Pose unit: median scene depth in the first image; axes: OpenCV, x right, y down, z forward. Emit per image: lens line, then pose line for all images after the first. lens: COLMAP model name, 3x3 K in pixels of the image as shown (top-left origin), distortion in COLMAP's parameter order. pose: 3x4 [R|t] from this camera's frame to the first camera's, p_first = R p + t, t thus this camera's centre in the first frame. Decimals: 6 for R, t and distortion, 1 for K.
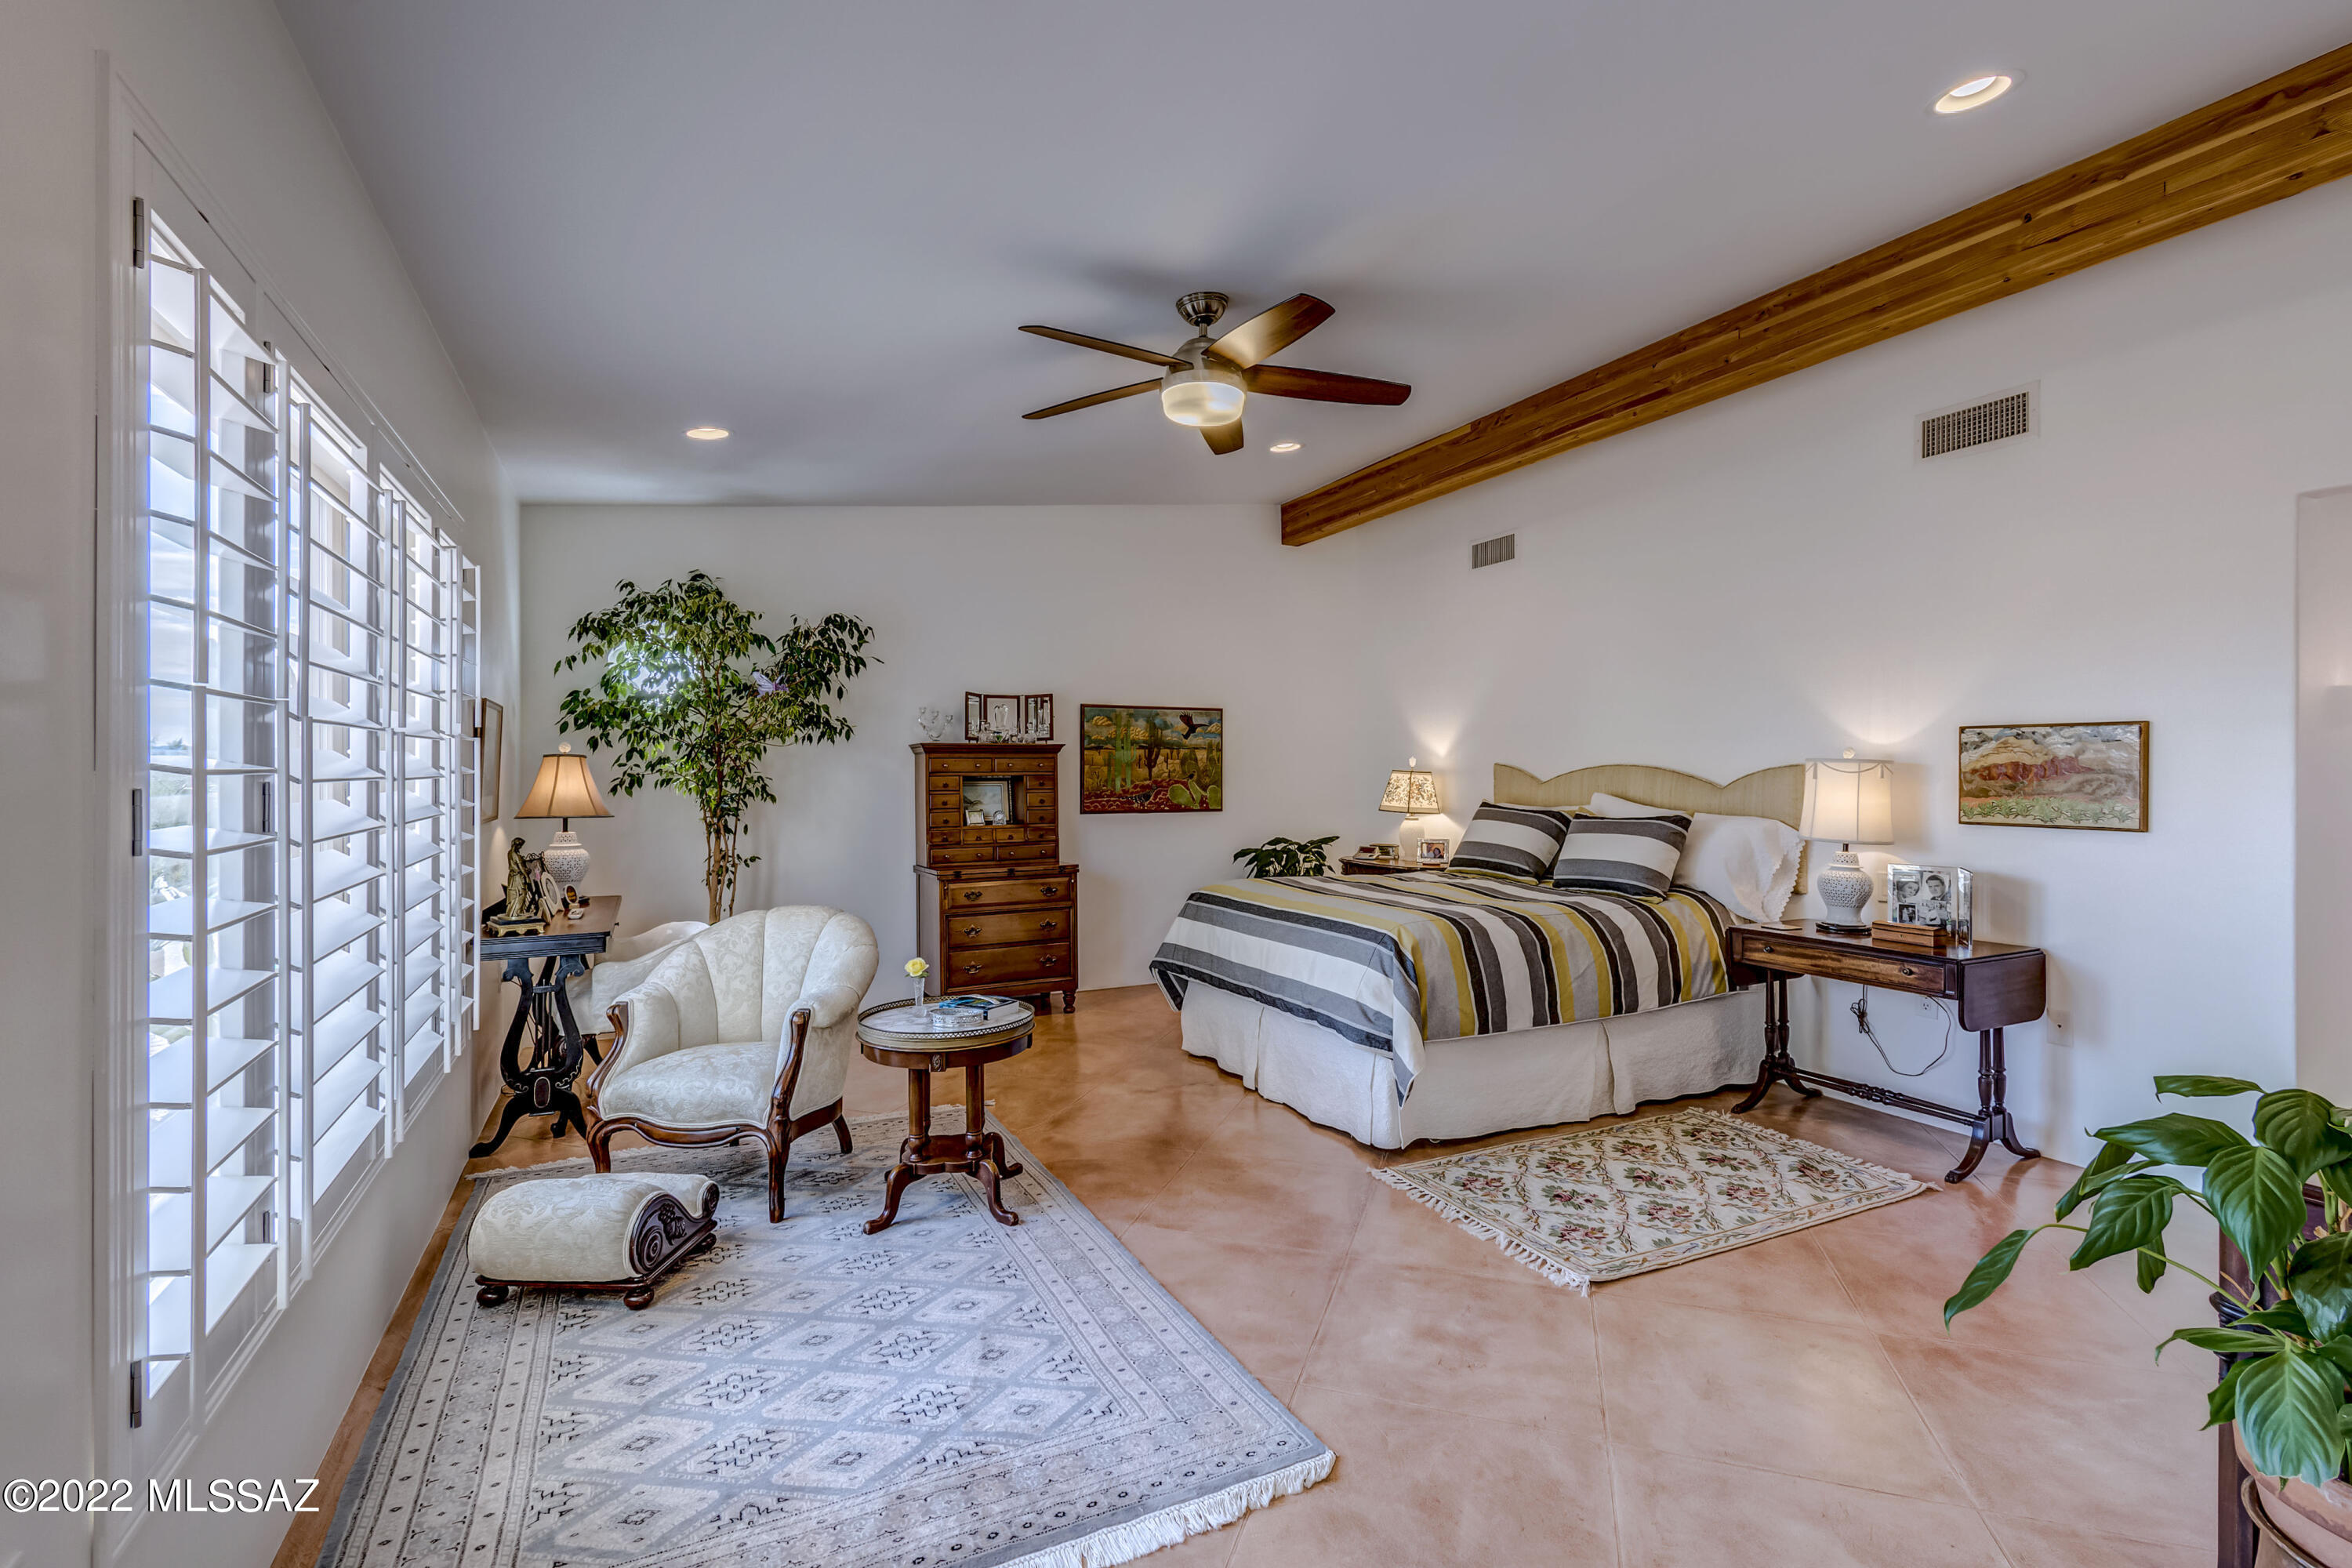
lens RADIAL K [[1055.9, 0, 1203.5], [0, 1055.9, 791.1], [0, 0, 1]] dist [0.001134, 0.000019]
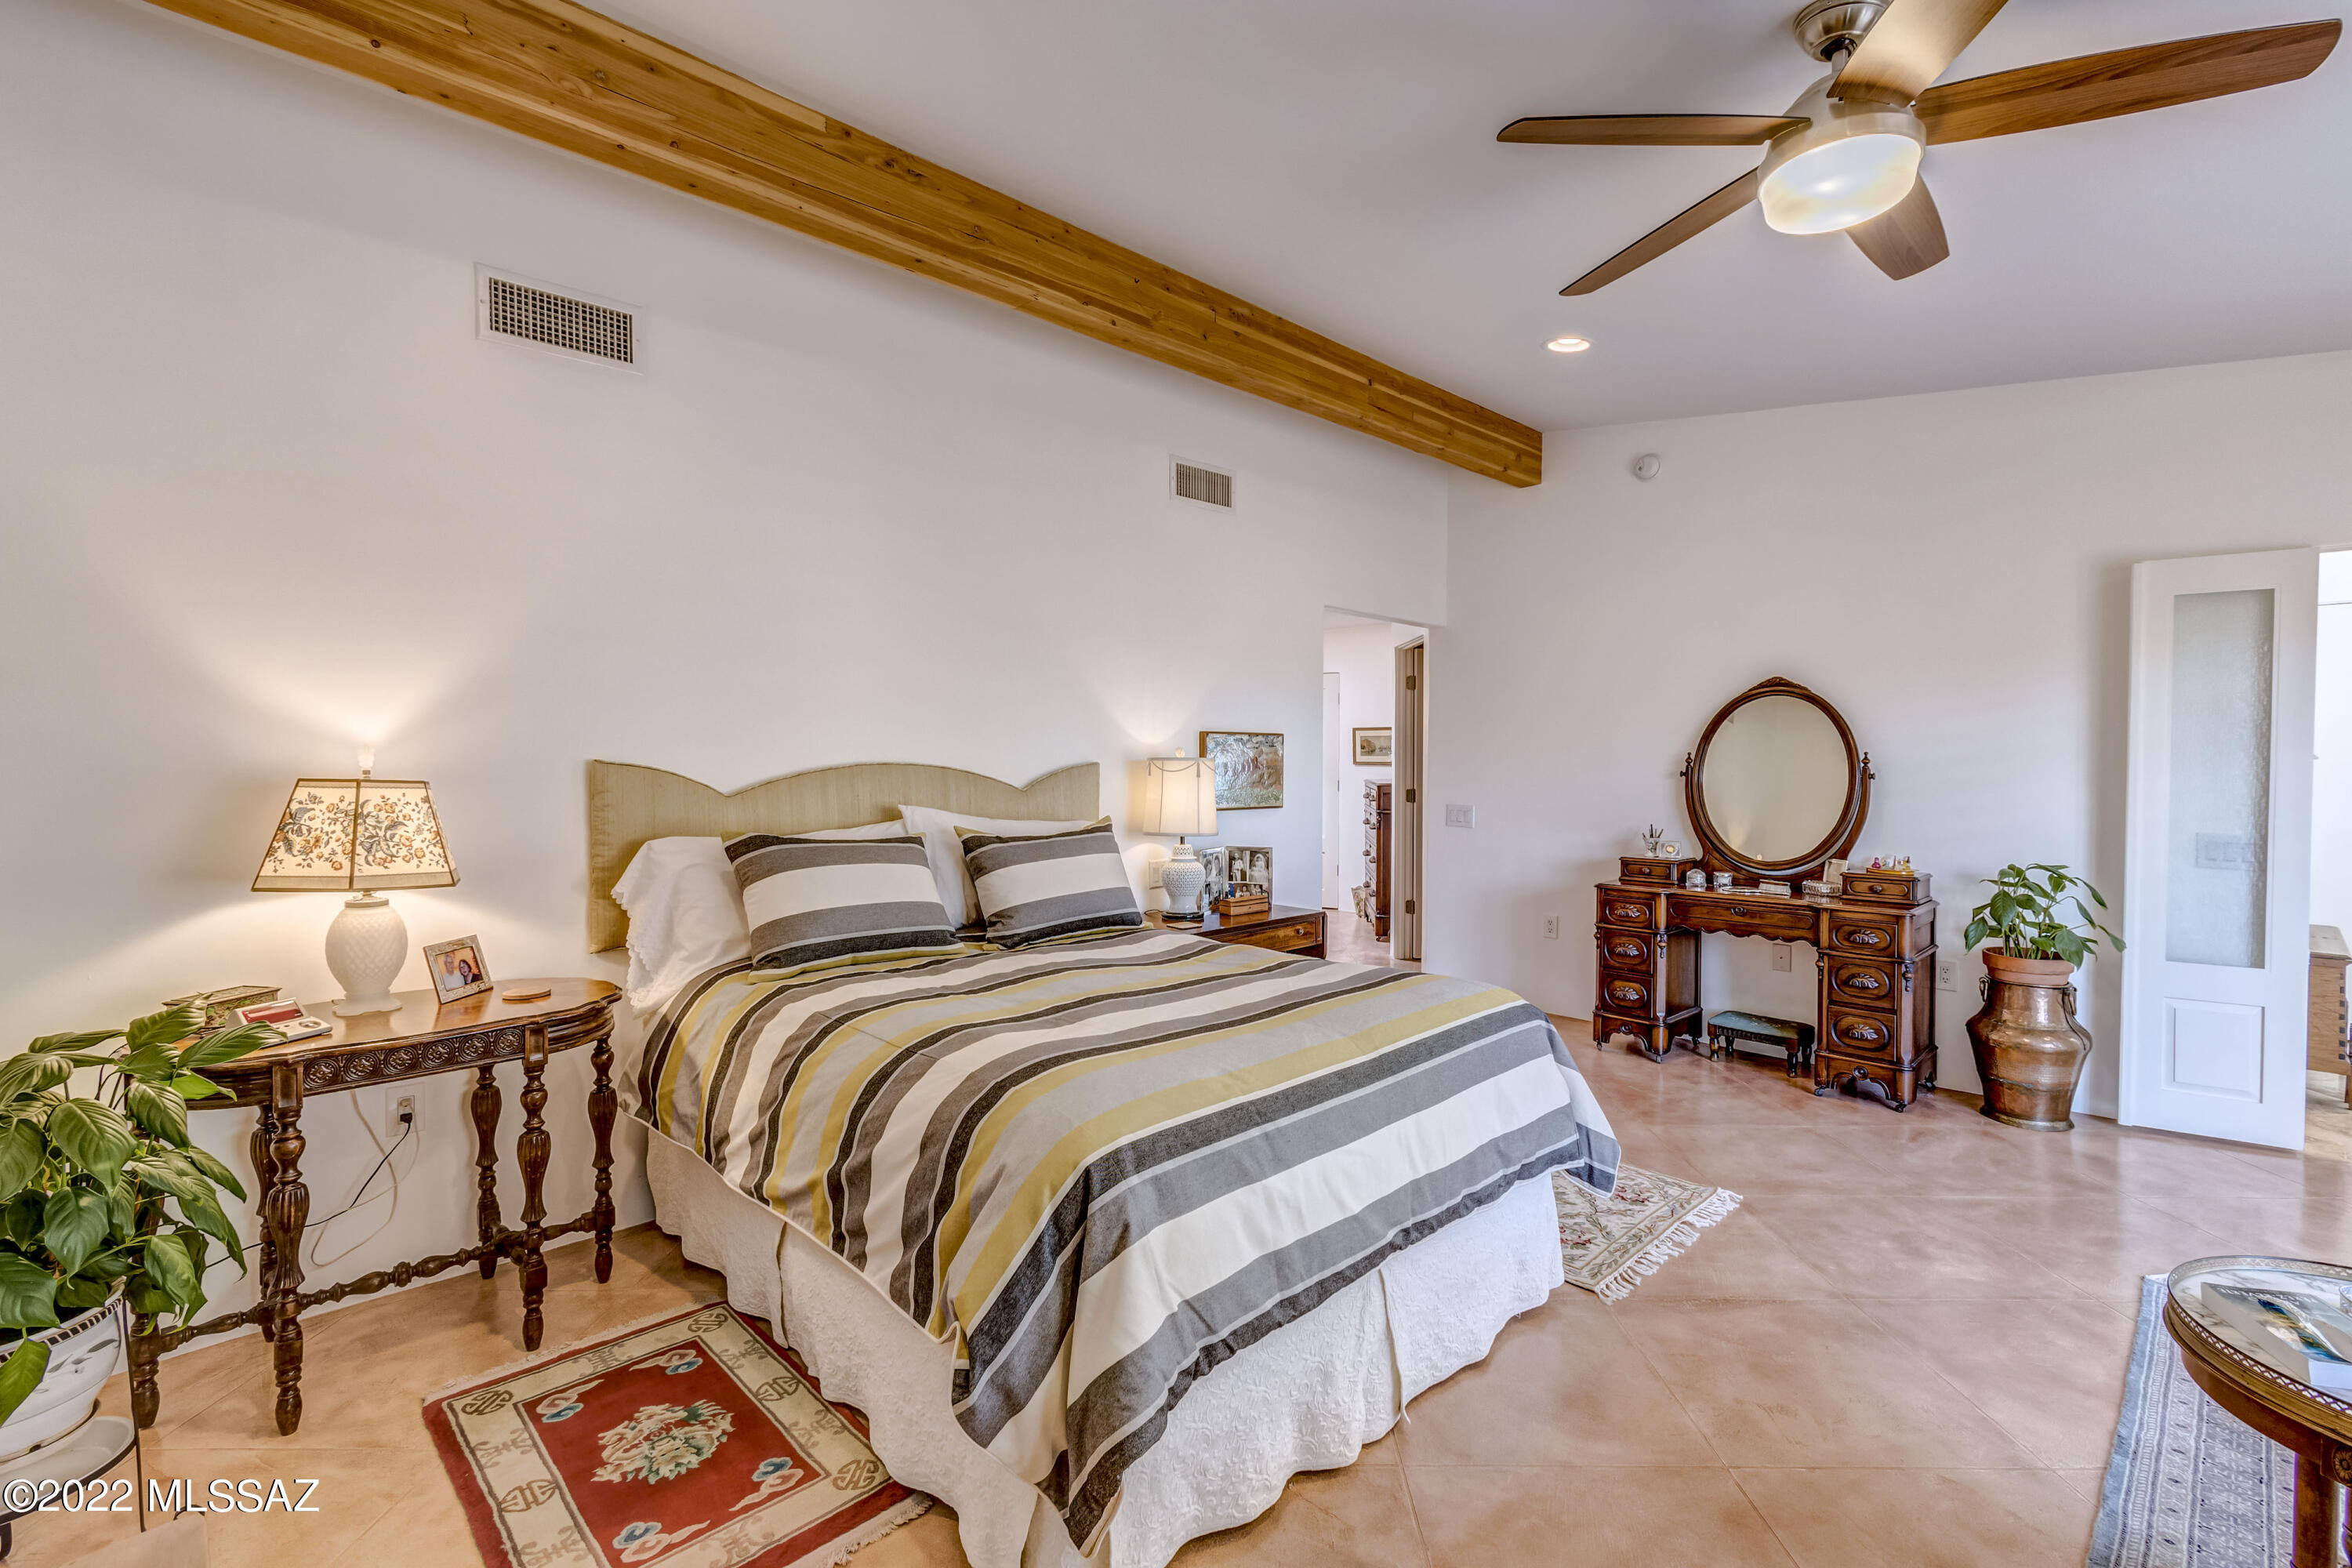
lens RADIAL K [[1037.2, 0, 1176.0], [0, 1037.2, 784.0], [0, 0, 1]] dist [0.003091, 0.000191]
pose [[-0.281184, -0.033599, 0.959066, -0.396481], [0.015977, 0.999085, 0.039685, -0.044425], [-0.959521, 0.026481, -0.280389, 1.277417]]
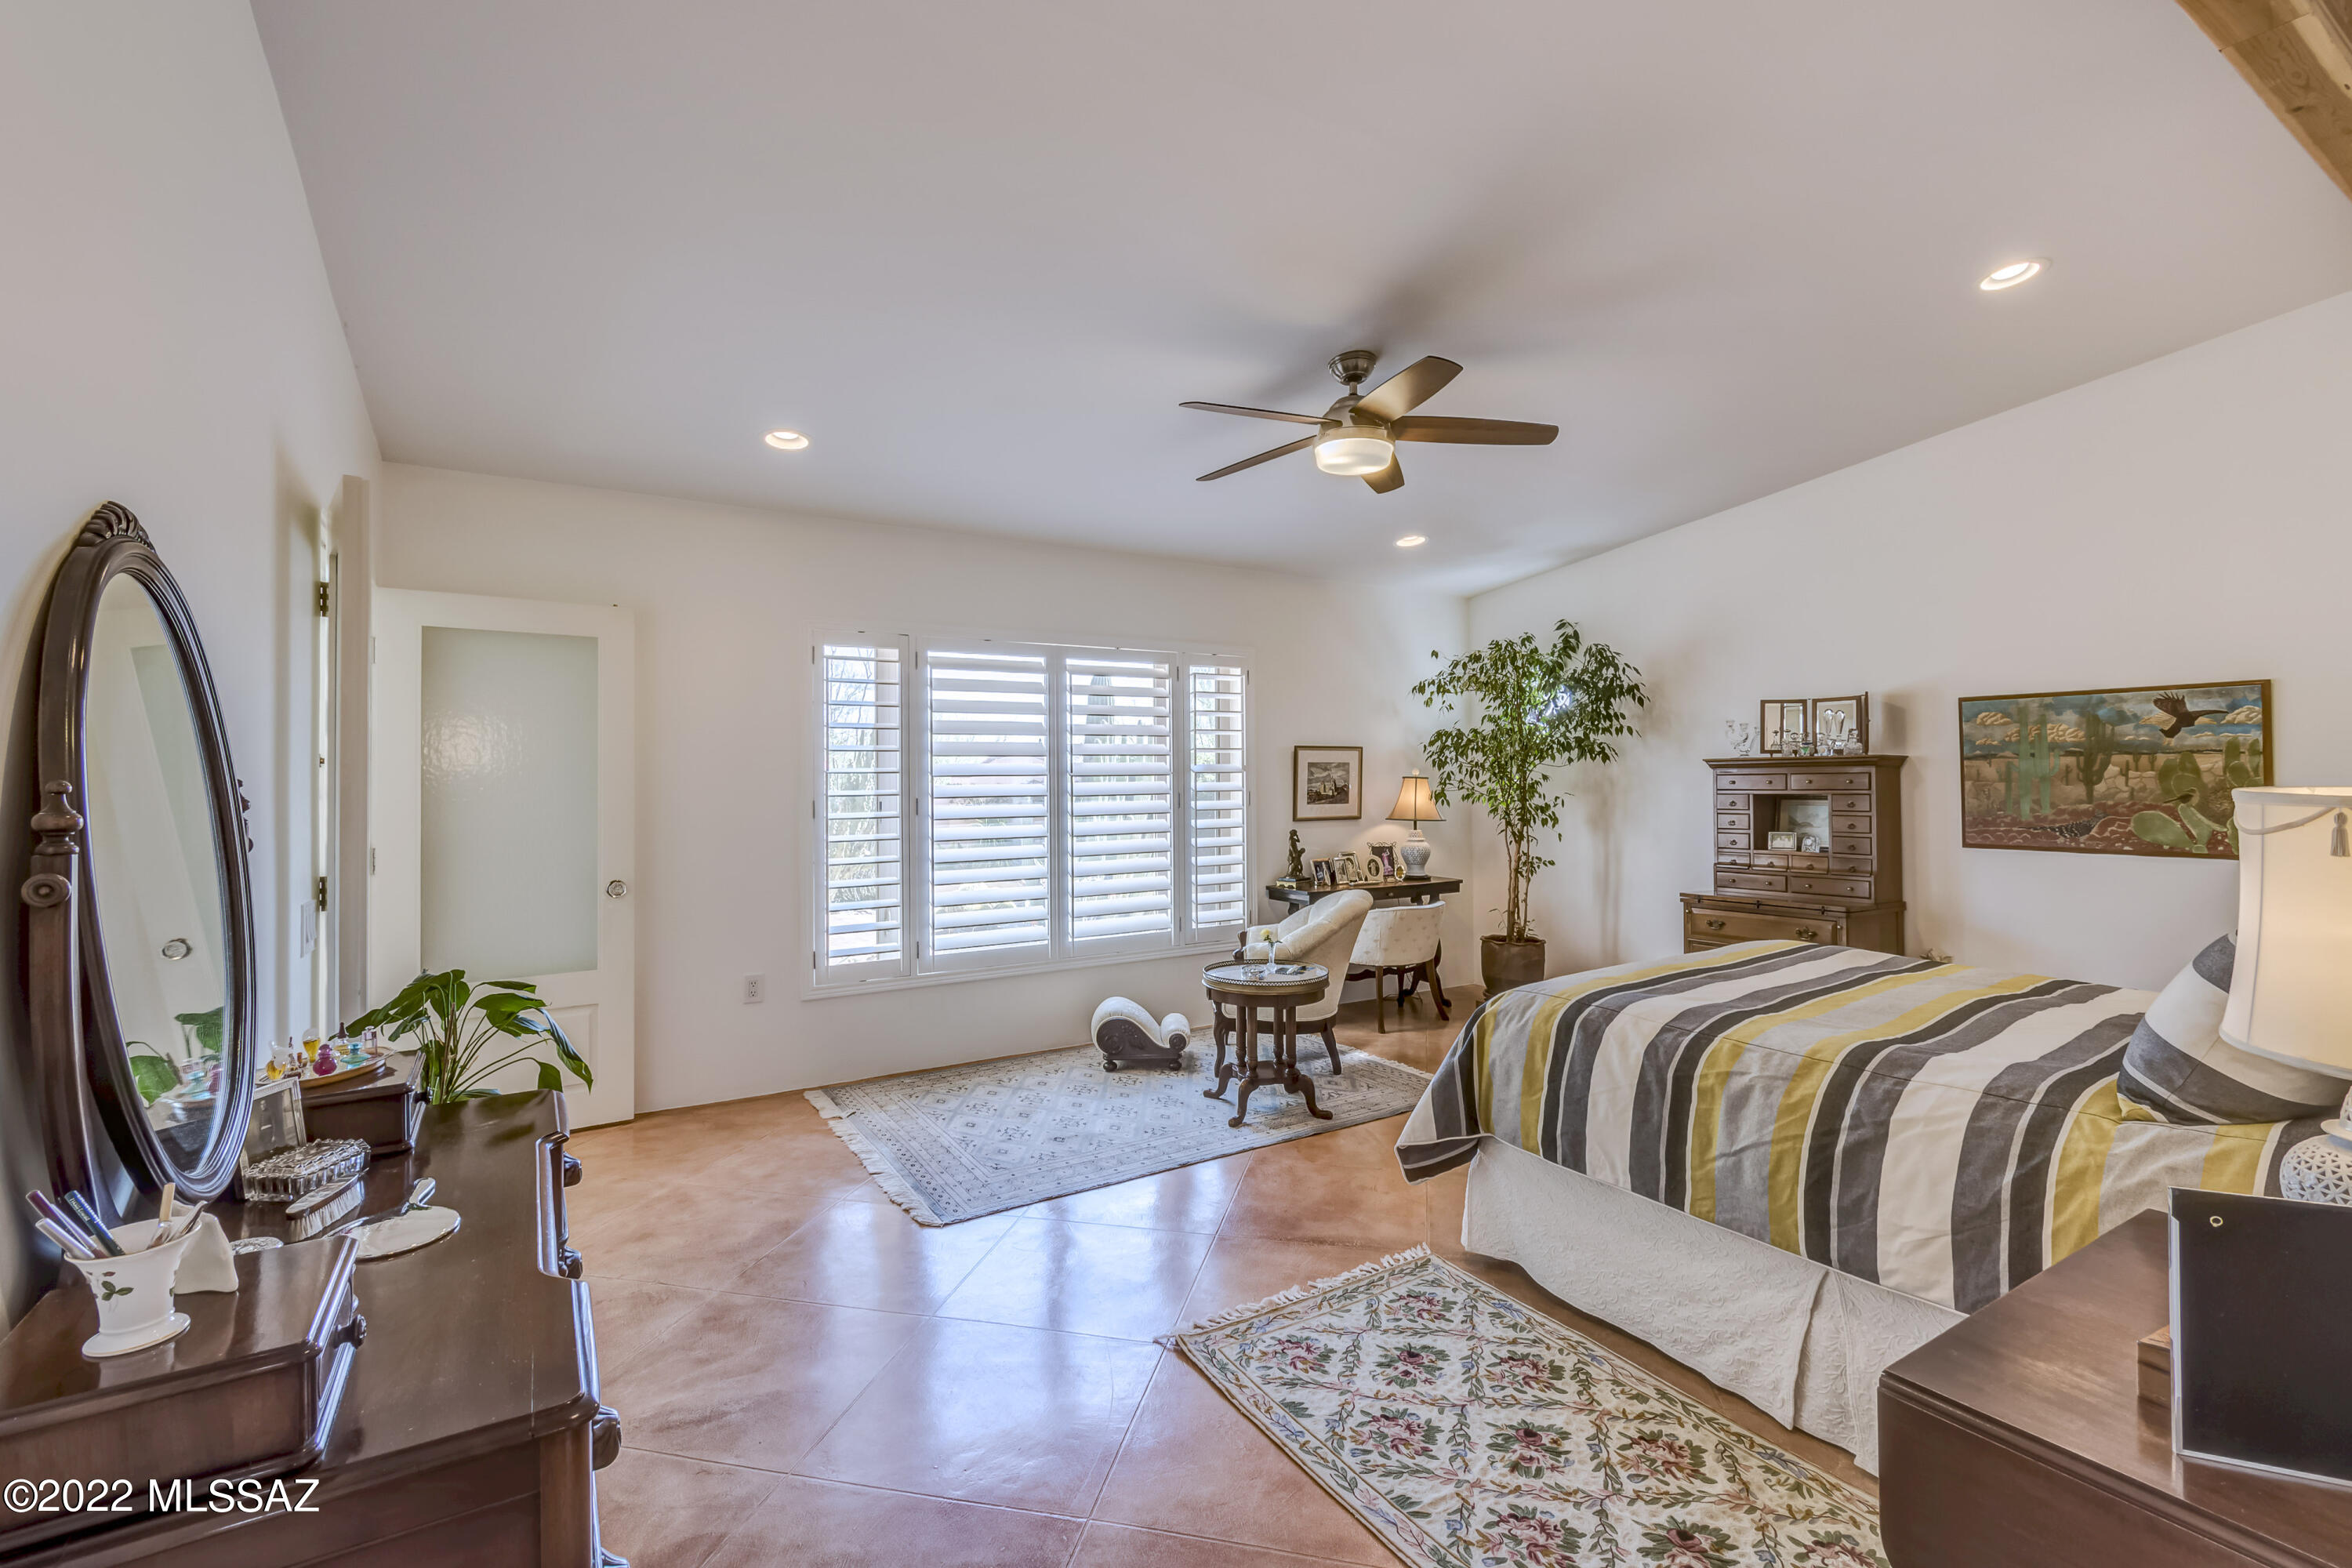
lens RADIAL K [[1037.2, 0, 1176.0], [0, 1037.2, 784.0], [0, 0, 1]] dist [0.003091, 0.000191]
pose [[0.077715, 0.004778, -0.996964, 0.863529], [-0.009316, 0.999948, 0.004066, -0.030751], [0.996932, 0.008972, 0.077756, 0.607935]]
